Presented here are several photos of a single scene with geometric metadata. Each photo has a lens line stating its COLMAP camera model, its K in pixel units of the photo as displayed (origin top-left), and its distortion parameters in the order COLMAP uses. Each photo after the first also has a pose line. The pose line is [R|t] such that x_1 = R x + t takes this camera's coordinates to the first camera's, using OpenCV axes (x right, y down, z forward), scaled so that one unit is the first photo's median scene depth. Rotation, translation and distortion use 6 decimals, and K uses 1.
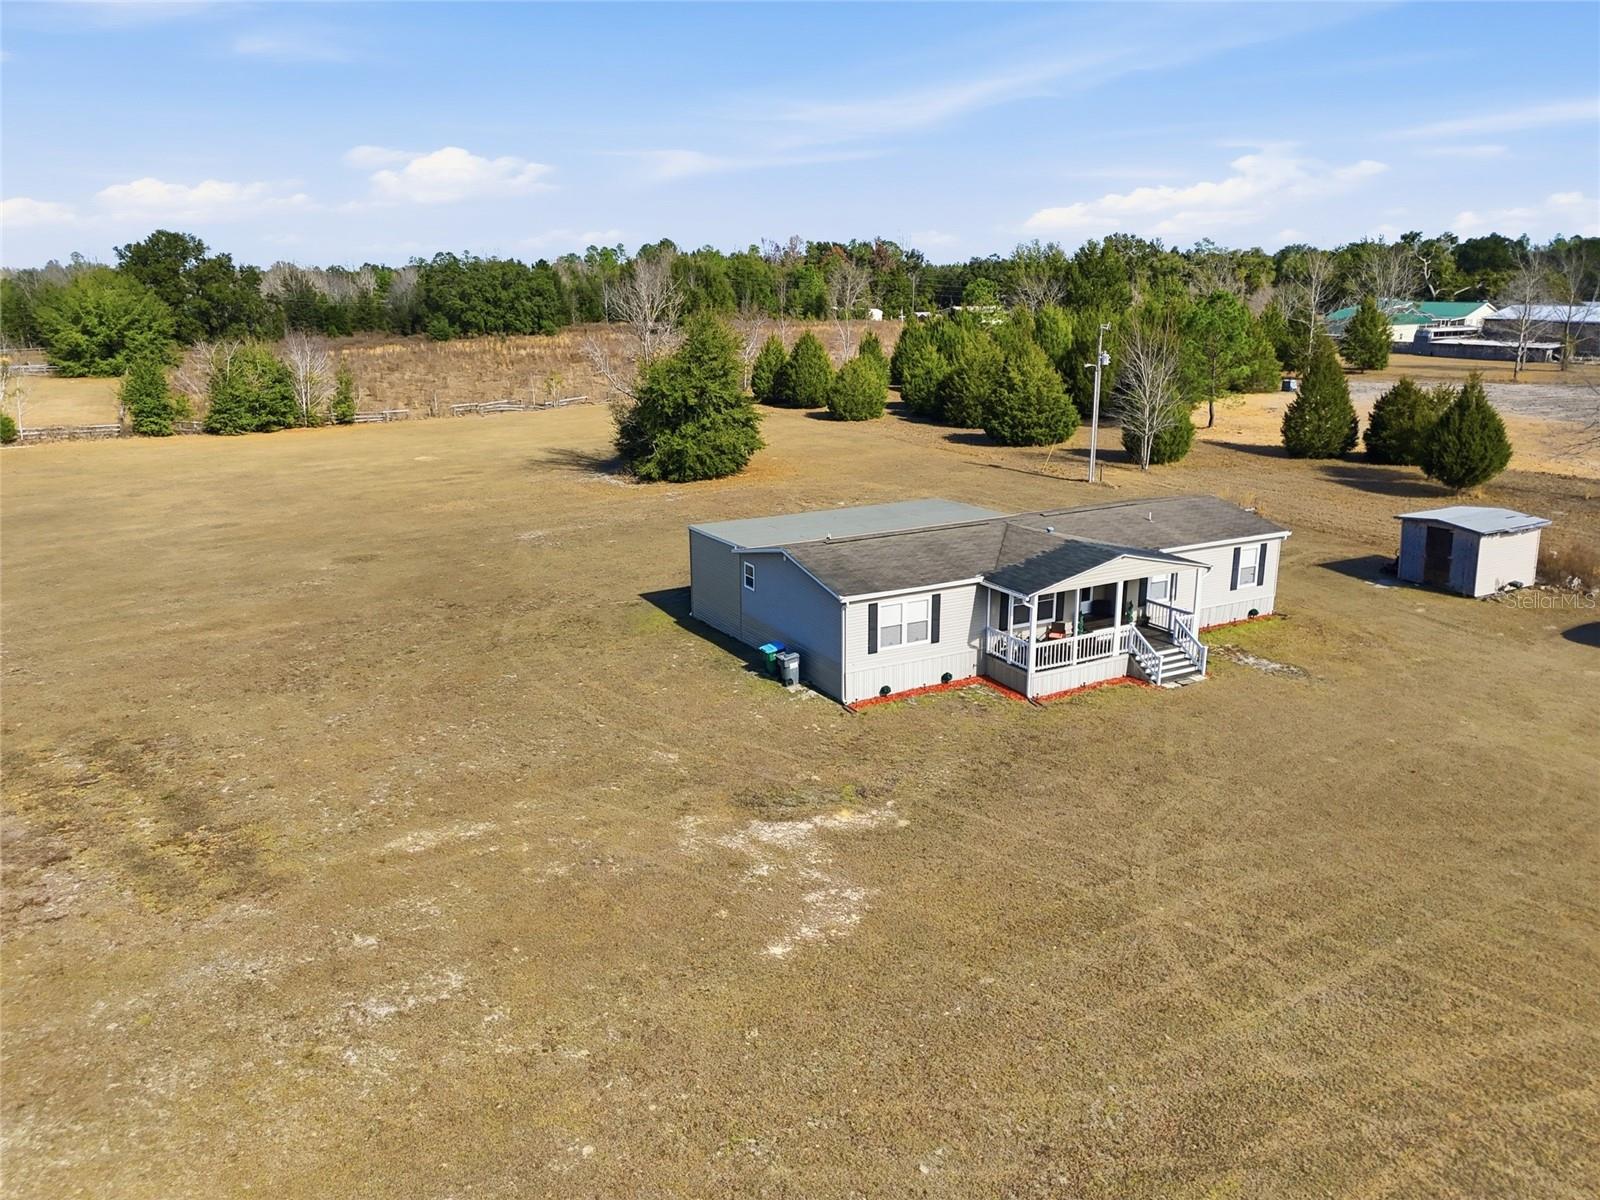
lens RADIAL K [[1185.4, 0, 802.6], [0, 1185.4, 601.5], [0, 0, 1]] dist [0.078453, -0.074640]
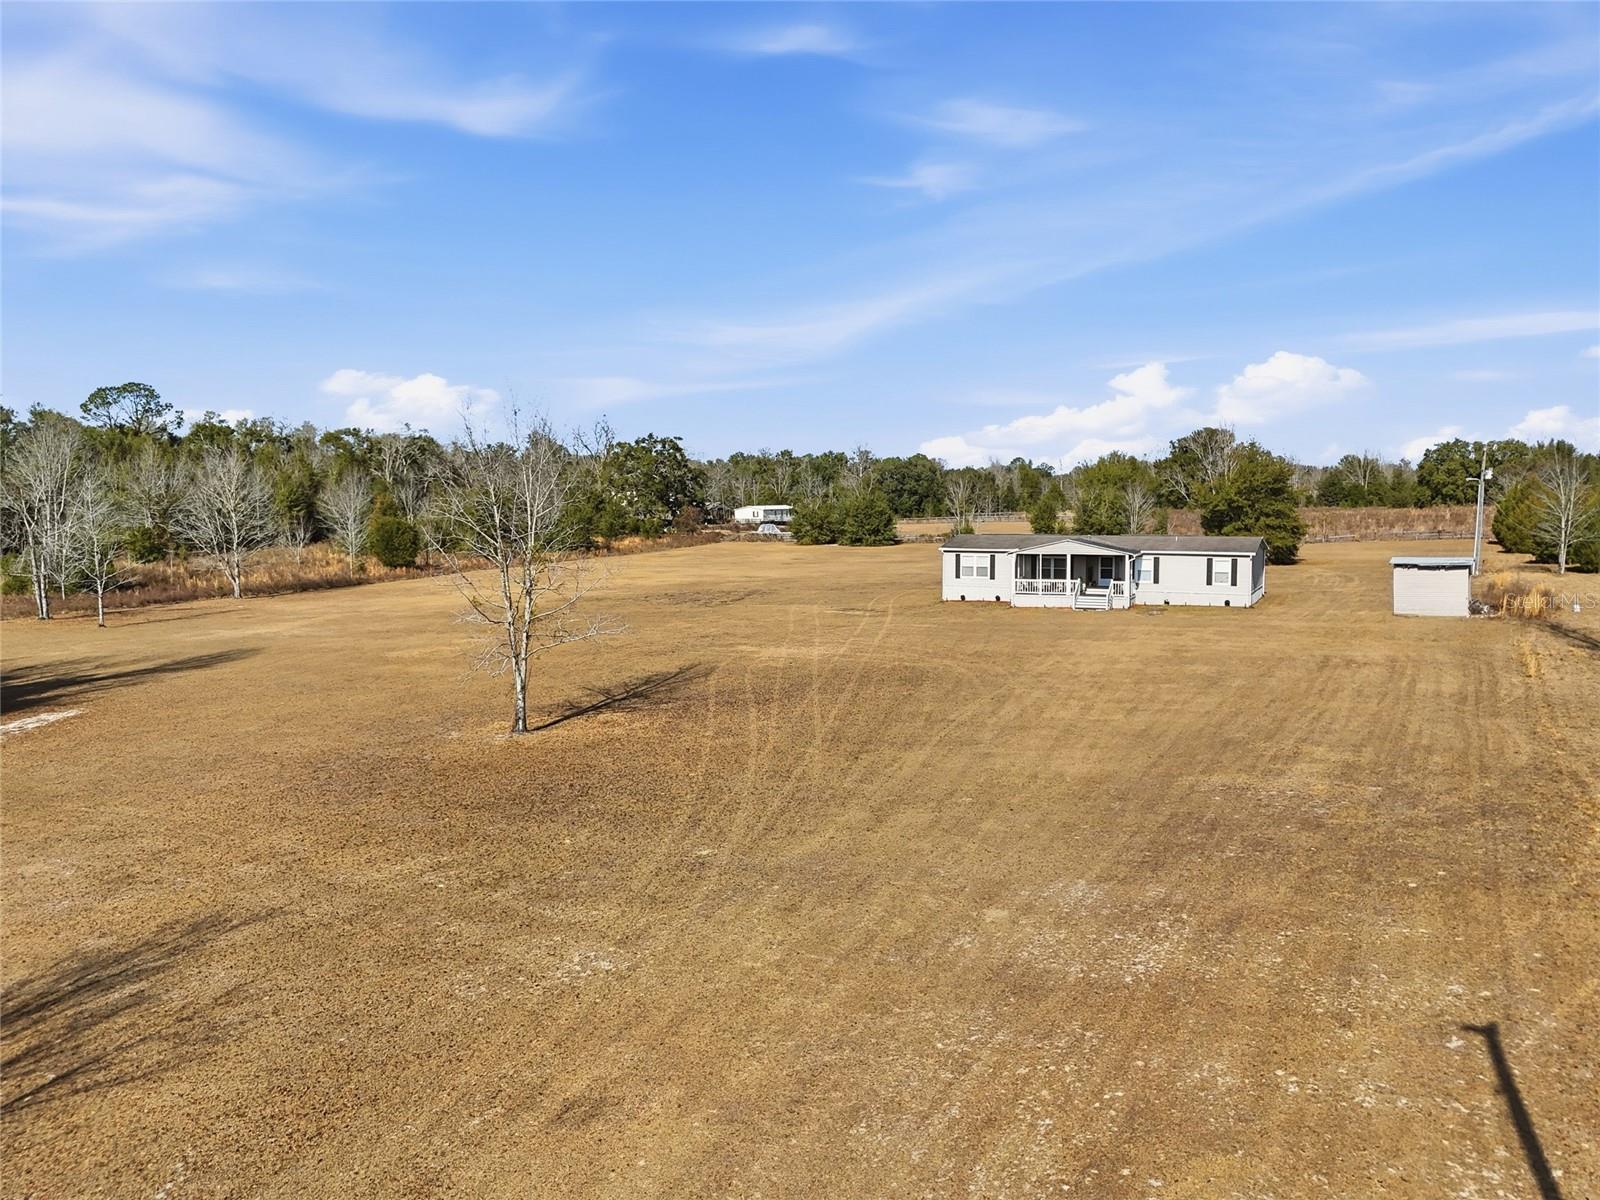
lens RADIAL K [[1185.4, 0, 793.0], [0, 1185.4, 596.3], [0, 0, 1]] dist [0.078453, -0.074640]
pose [[0.564137, 0.074937, -0.822274, 1.279707], [-0.212910, 0.975397, -0.057179, 0.202186], [0.797759, 0.207327, 0.566213, -0.335191]]
